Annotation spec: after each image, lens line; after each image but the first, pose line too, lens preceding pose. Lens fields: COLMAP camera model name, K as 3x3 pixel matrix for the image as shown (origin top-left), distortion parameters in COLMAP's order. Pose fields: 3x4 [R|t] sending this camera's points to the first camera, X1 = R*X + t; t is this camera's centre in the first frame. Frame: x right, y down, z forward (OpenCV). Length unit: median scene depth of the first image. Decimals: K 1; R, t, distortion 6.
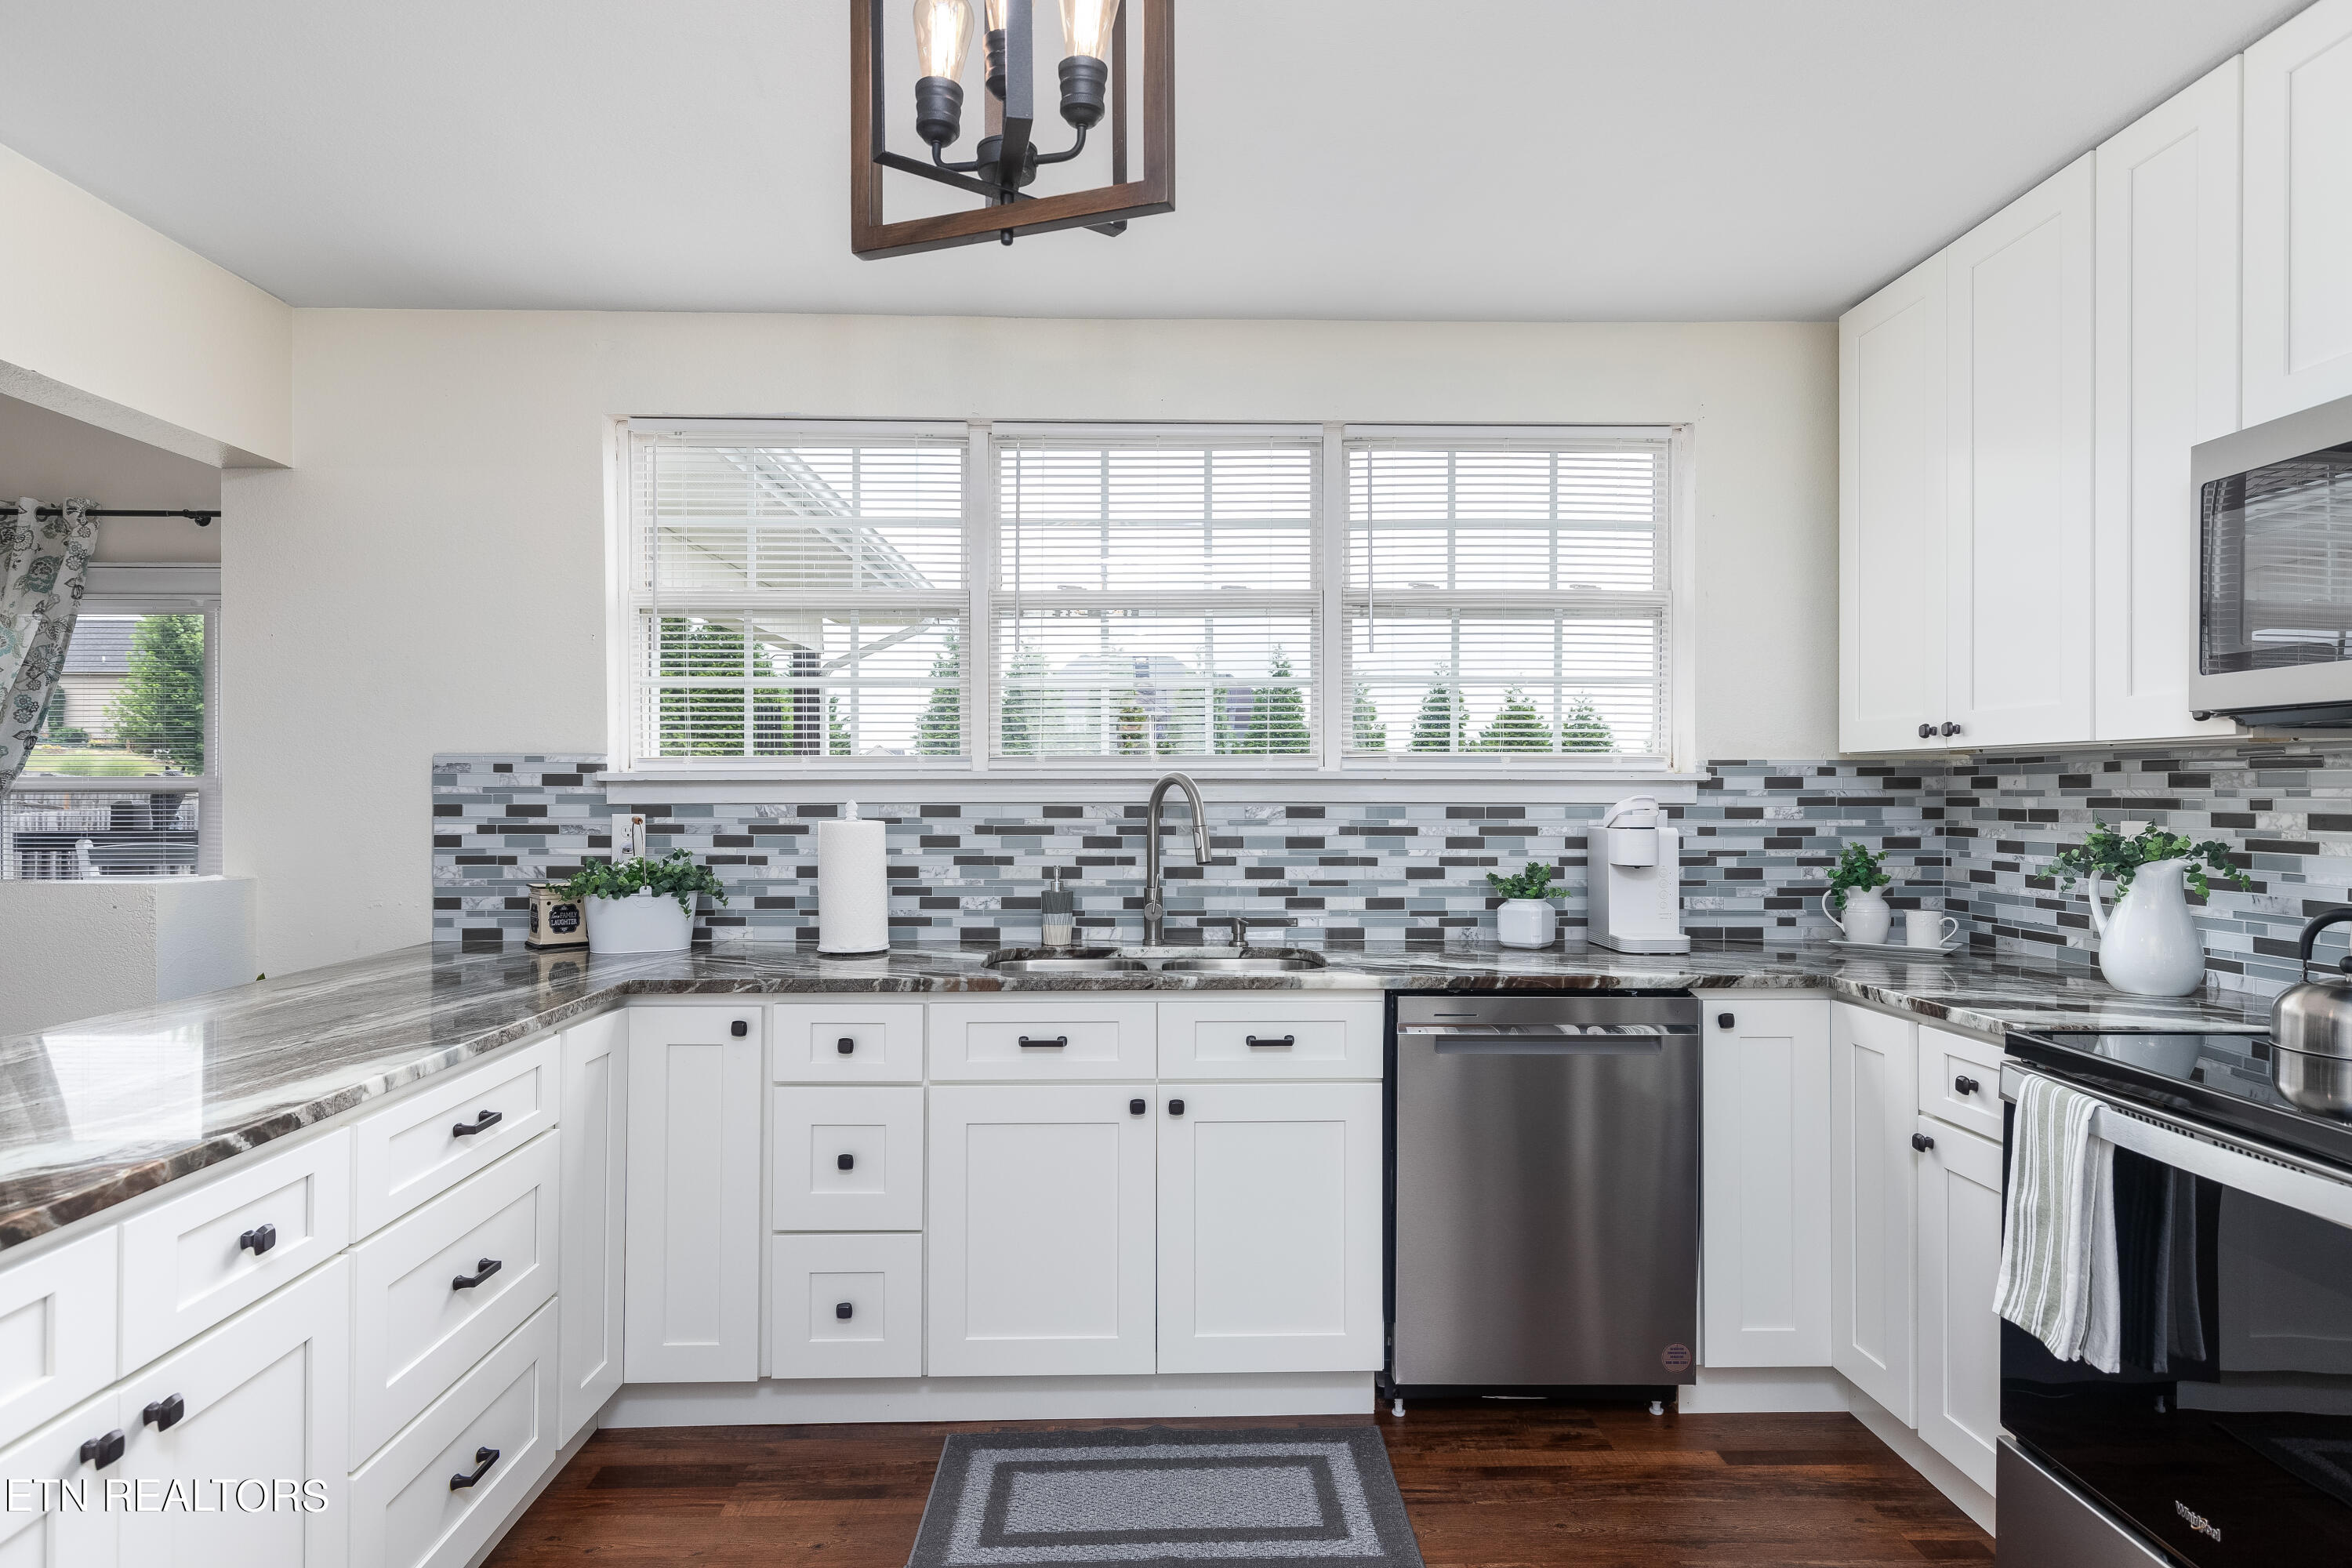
lens RADIAL K [[1399.5, 0, 1176.0], [0, 1399.5, 784.0], [0, 0, 1]] dist [0.029323, 0.000462]
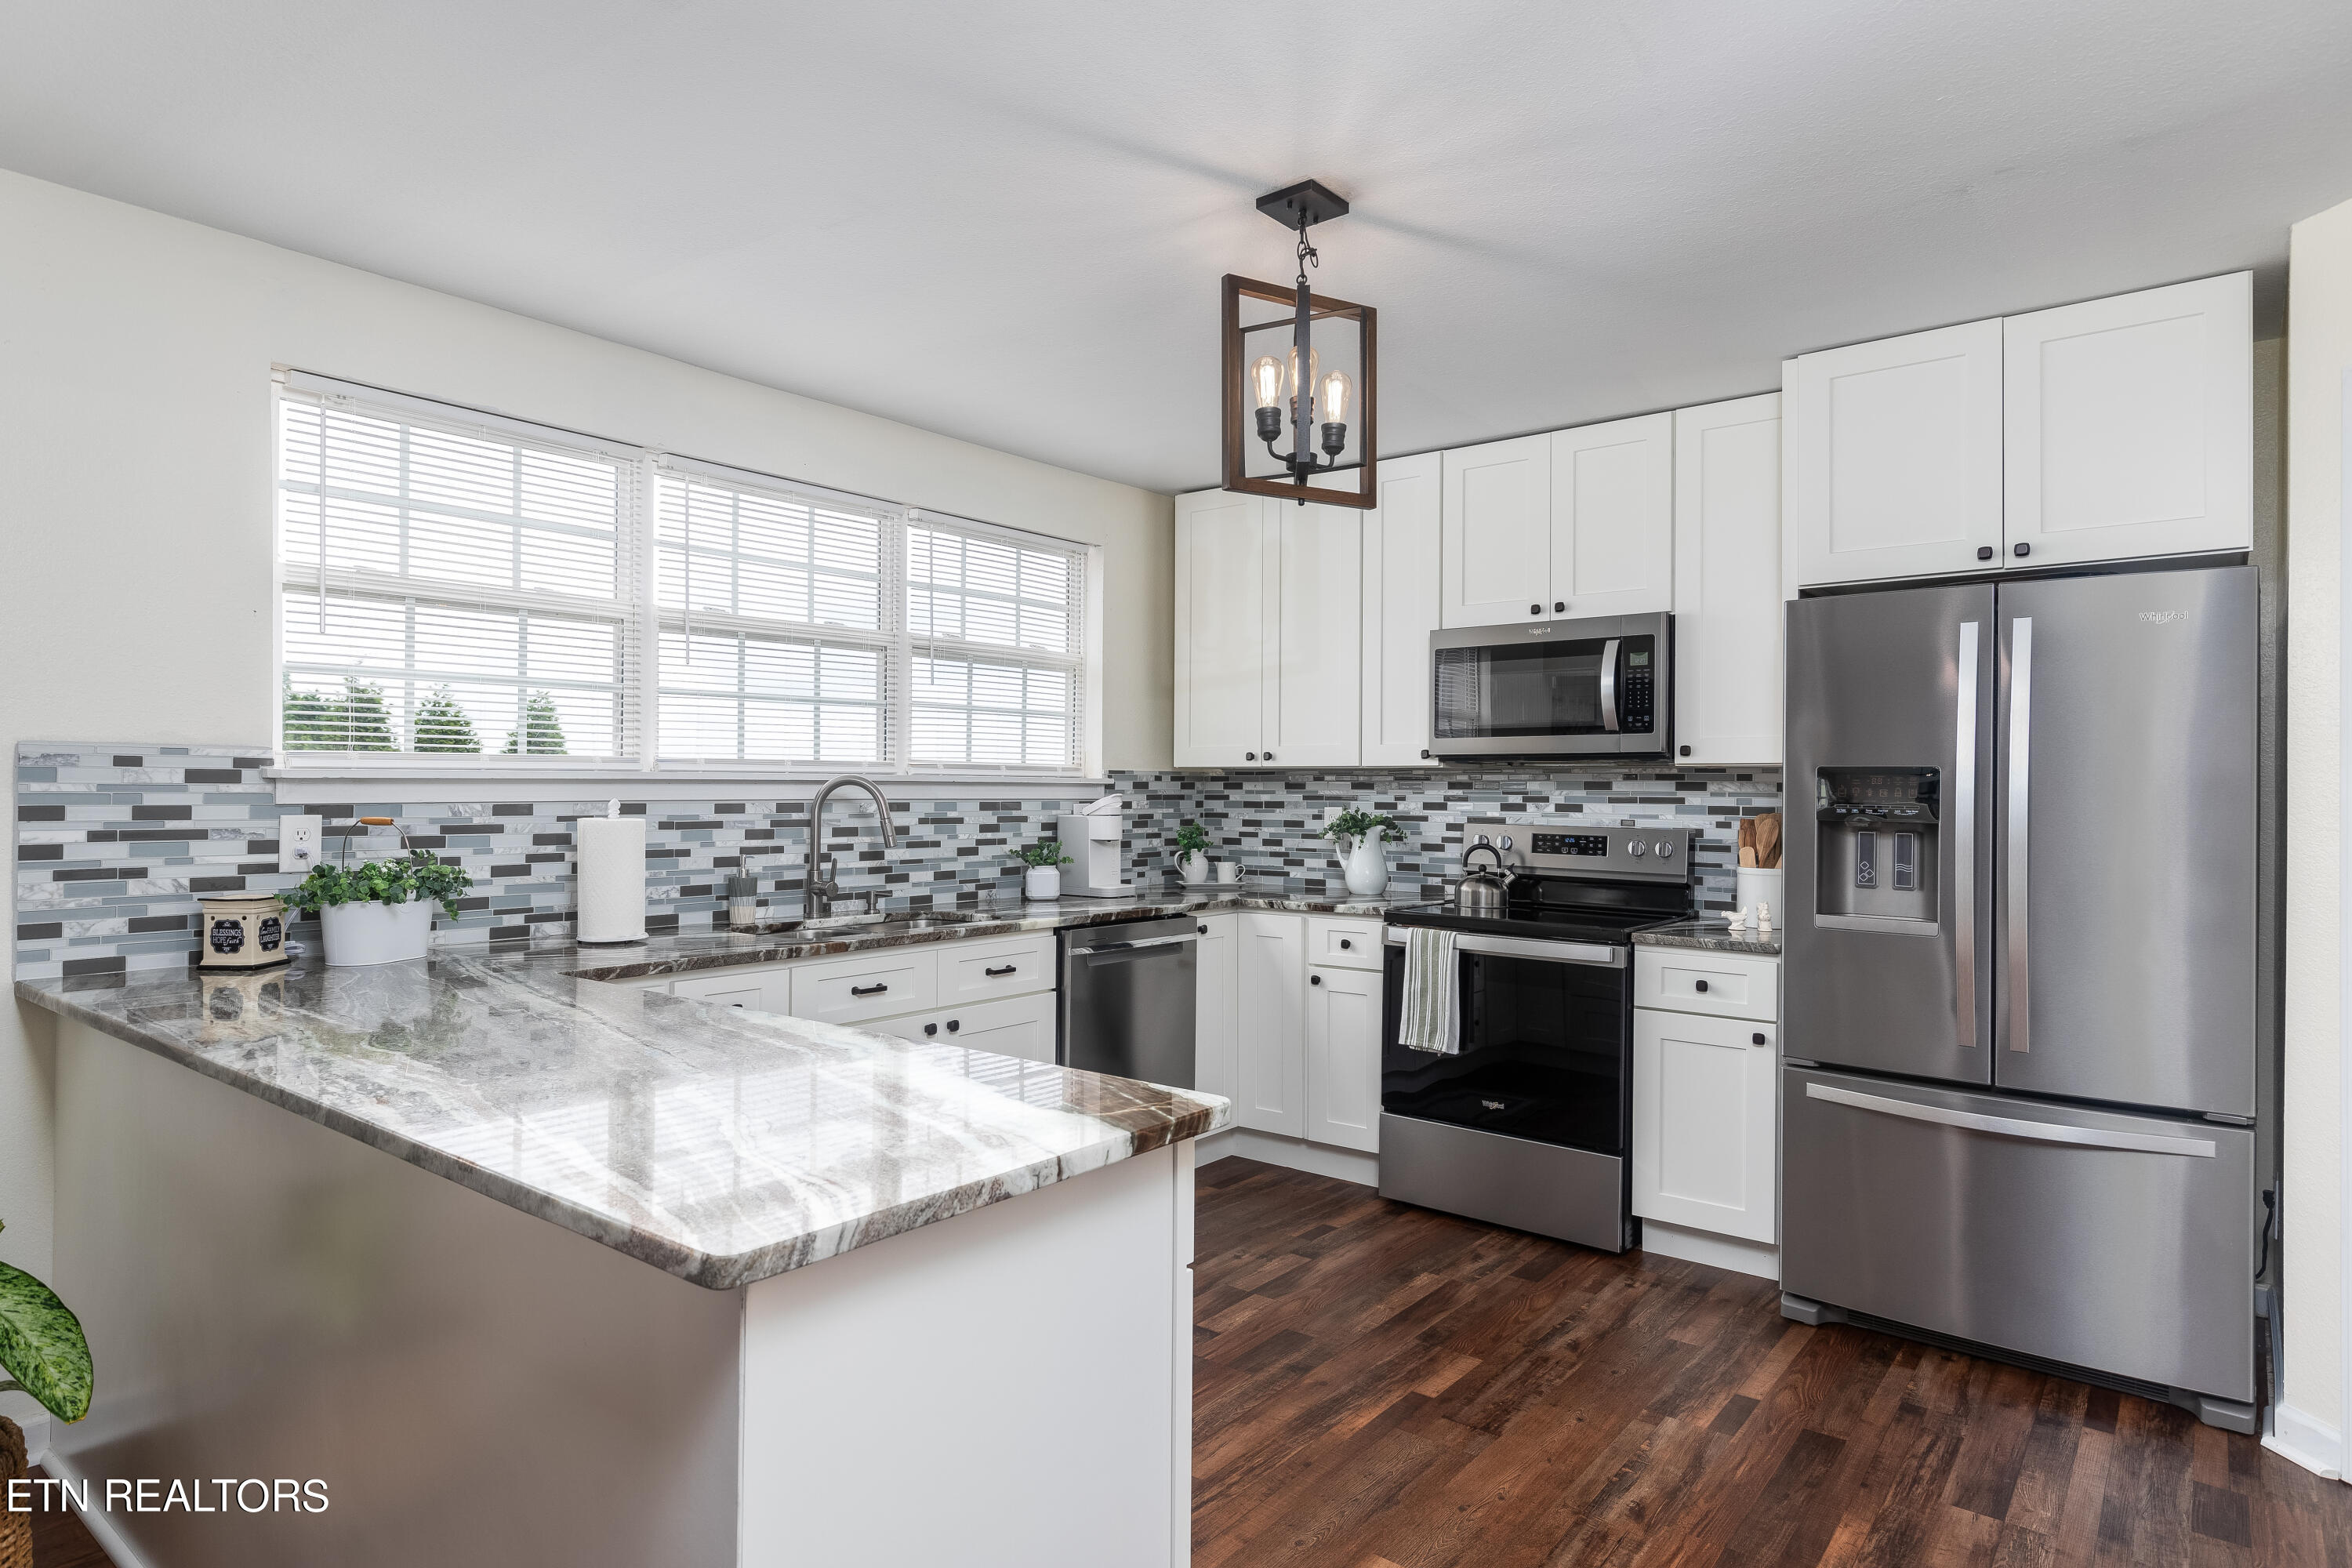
lens RADIAL K [[1399.5, 0, 1176.0], [0, 1399.5, 784.0], [0, 0, 1]] dist [0.029323, 0.000462]
pose [[0.620859, 0.004974, 0.783907, -0.752582], [-0.006295, 0.999979, -0.001360, -0.000684], [-0.783897, -0.004090, 0.620877, 0.005690]]
